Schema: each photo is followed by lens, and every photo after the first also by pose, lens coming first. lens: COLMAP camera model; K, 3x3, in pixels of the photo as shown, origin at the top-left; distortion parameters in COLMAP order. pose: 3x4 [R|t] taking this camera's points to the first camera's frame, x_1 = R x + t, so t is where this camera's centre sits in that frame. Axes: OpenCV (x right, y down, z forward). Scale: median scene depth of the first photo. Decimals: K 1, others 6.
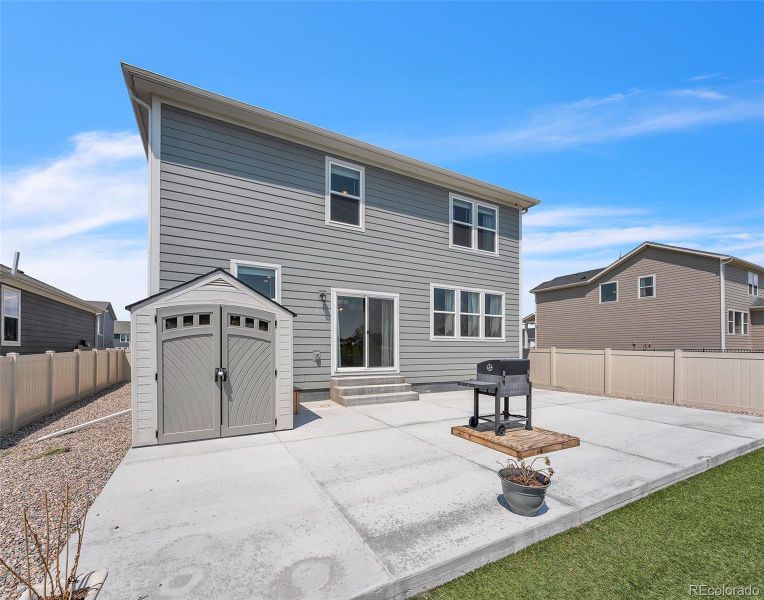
lens RADIAL K [[329.3, 0, 364.2], [0, 329.3, 349.9], [0, 0, 1]] dist [-0.001104, 0.000680]
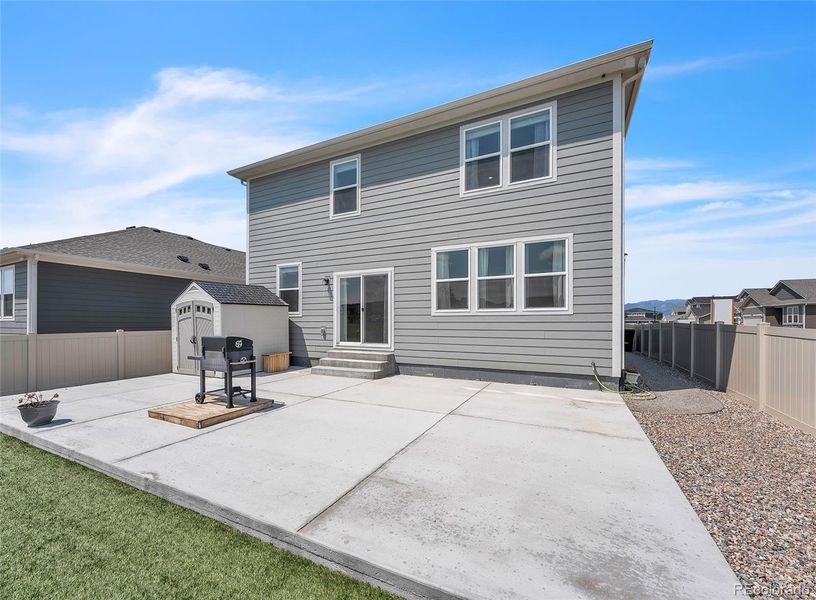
lens RADIAL K [[330.9, 0, 406.6], [0, 330.9, 325.0], [0, 0, 1]] dist [0.000200, -0.000487]
pose [[0.588655, 0.003010, -0.808379, 0.955095], [-0.003126, 0.999994, 0.001448, -0.005643], [0.808379, 0.001675, 0.588660, 0.498471]]
